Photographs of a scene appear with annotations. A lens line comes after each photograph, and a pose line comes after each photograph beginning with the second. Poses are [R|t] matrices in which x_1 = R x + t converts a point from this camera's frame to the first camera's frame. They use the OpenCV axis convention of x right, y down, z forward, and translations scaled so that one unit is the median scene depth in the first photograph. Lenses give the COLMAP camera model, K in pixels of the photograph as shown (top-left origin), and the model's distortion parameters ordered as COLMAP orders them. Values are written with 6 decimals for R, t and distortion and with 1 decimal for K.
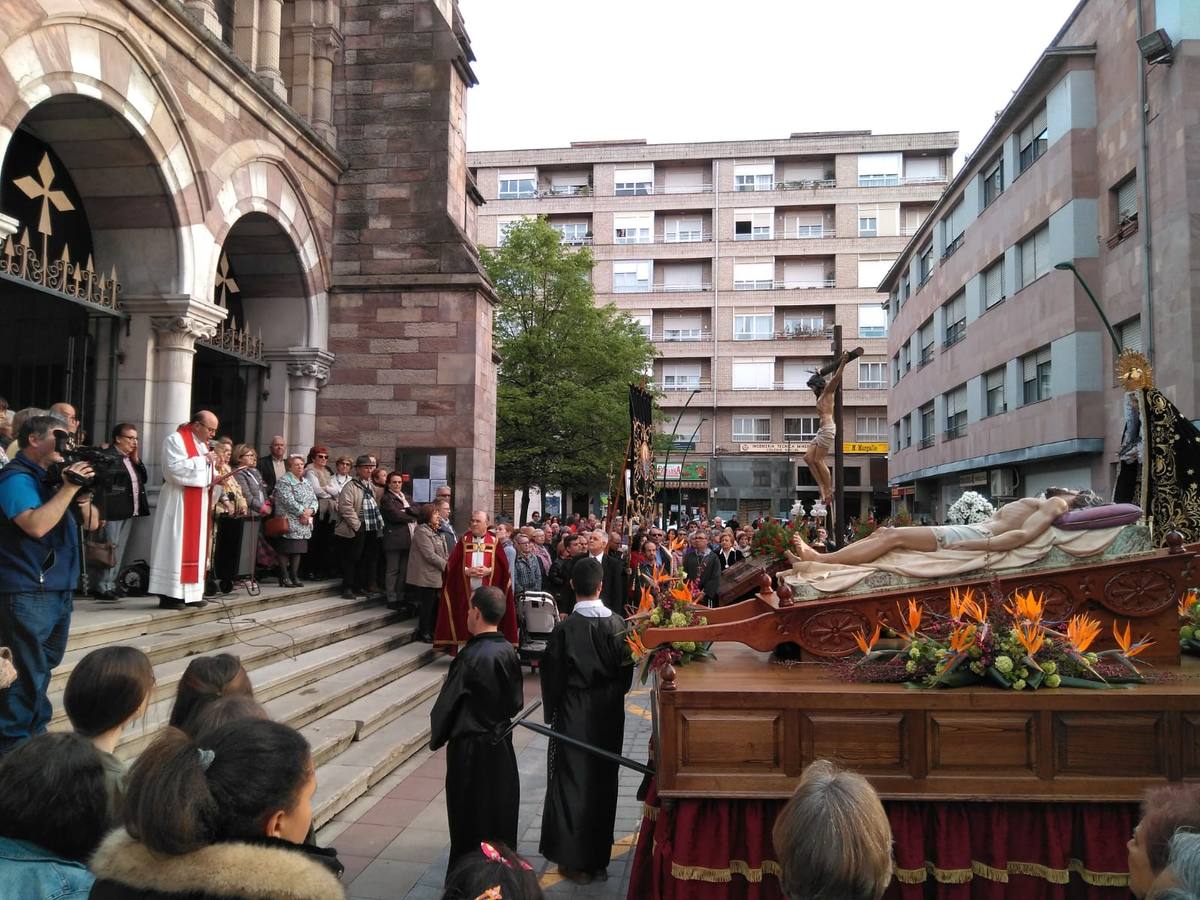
lens RADIAL K [[910.2, 0, 606.8], [0, 910.2, 449.2], [0, 0, 1]] dist [0.035583, -0.038363]
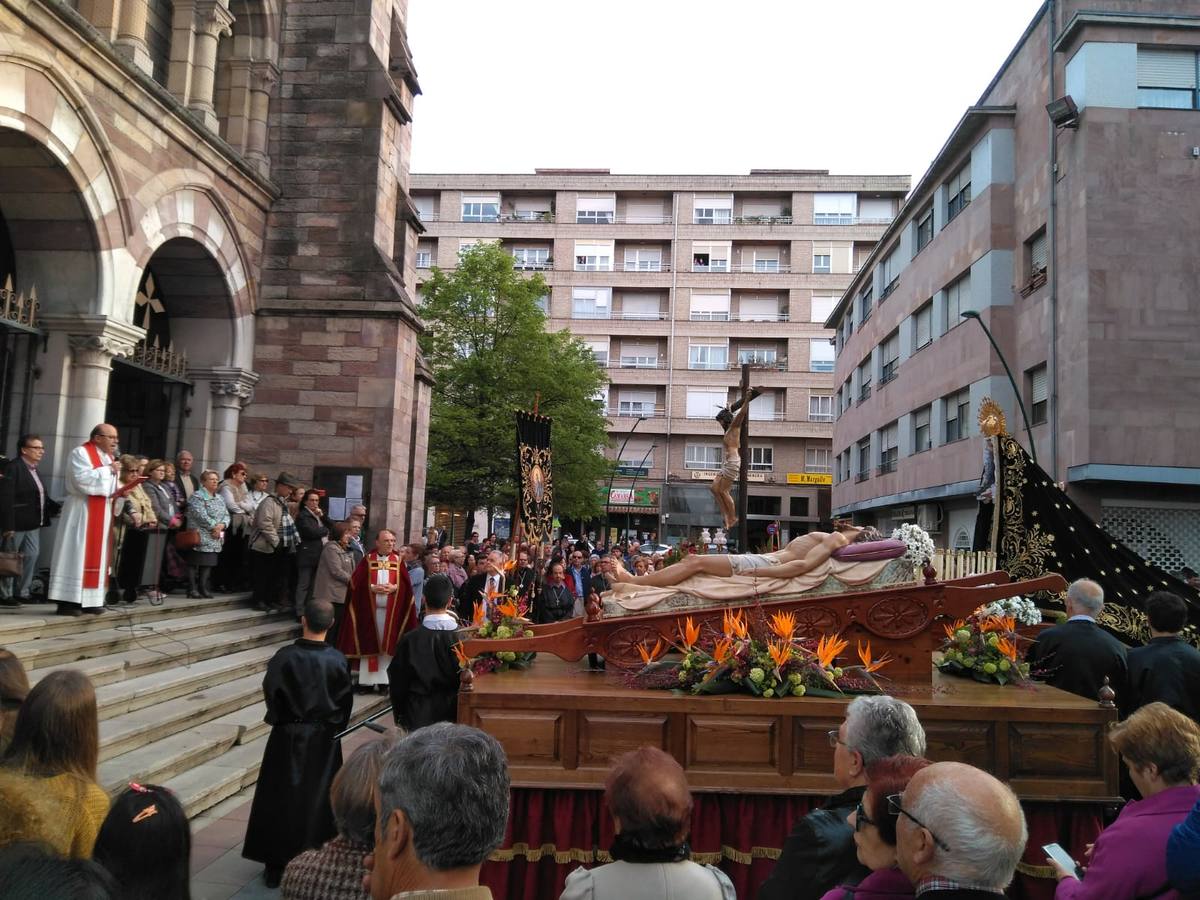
lens RADIAL K [[910.2, 0, 606.8], [0, 910.2, 449.2], [0, 0, 1]] dist [0.035583, -0.038363]
pose [[0.998745, 0.032280, 0.038283, 0.059870], [-0.031299, 0.999173, -0.025953, -0.004827], [-0.039089, 0.024722, 0.998930, -0.049270]]
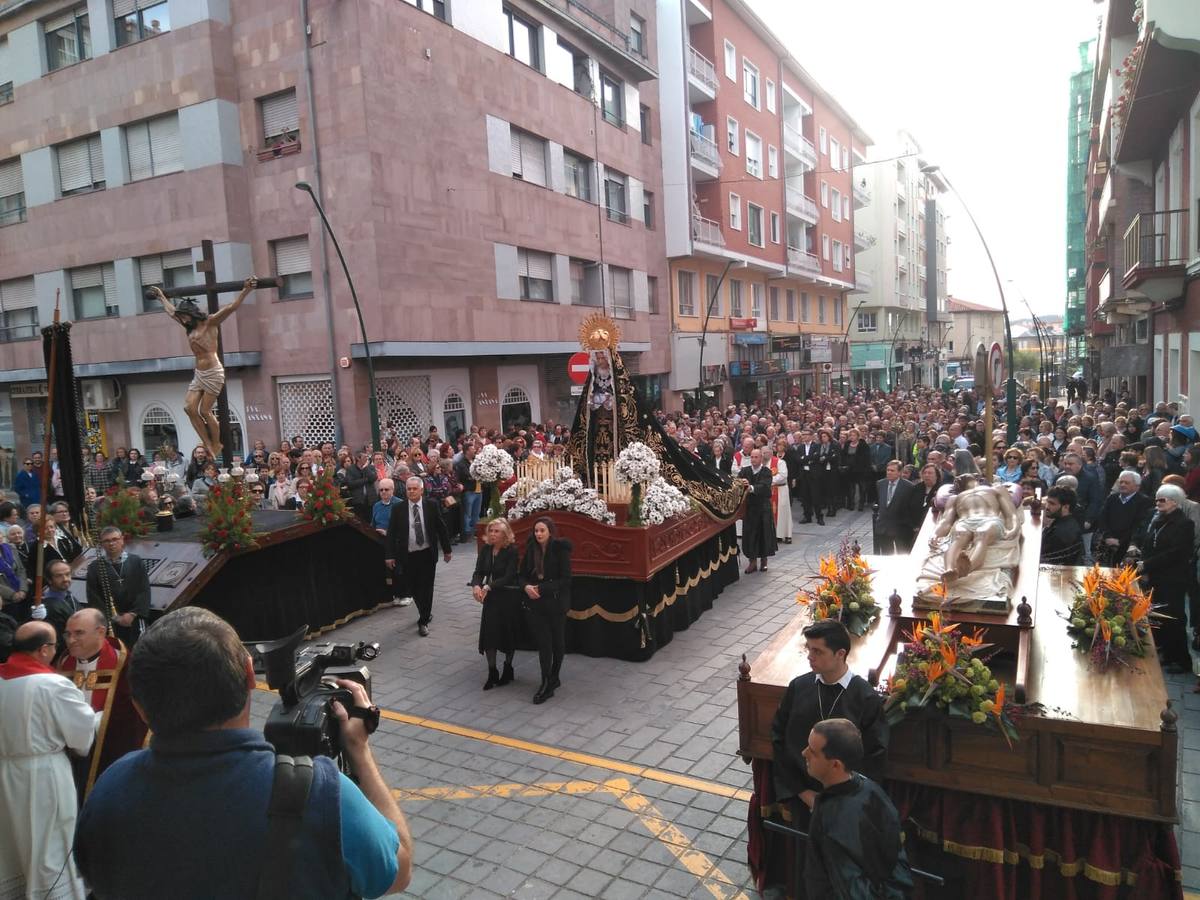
lens RADIAL K [[910.2, 0, 606.8], [0, 910.2, 449.2], [0, 0, 1]] dist [0.035583, -0.038363]
pose [[0.428397, -0.113122, 0.896482, -0.370375], [-0.007493, 0.991654, 0.128711, -0.065436], [-0.903559, -0.061857, 0.423974, 0.366127]]
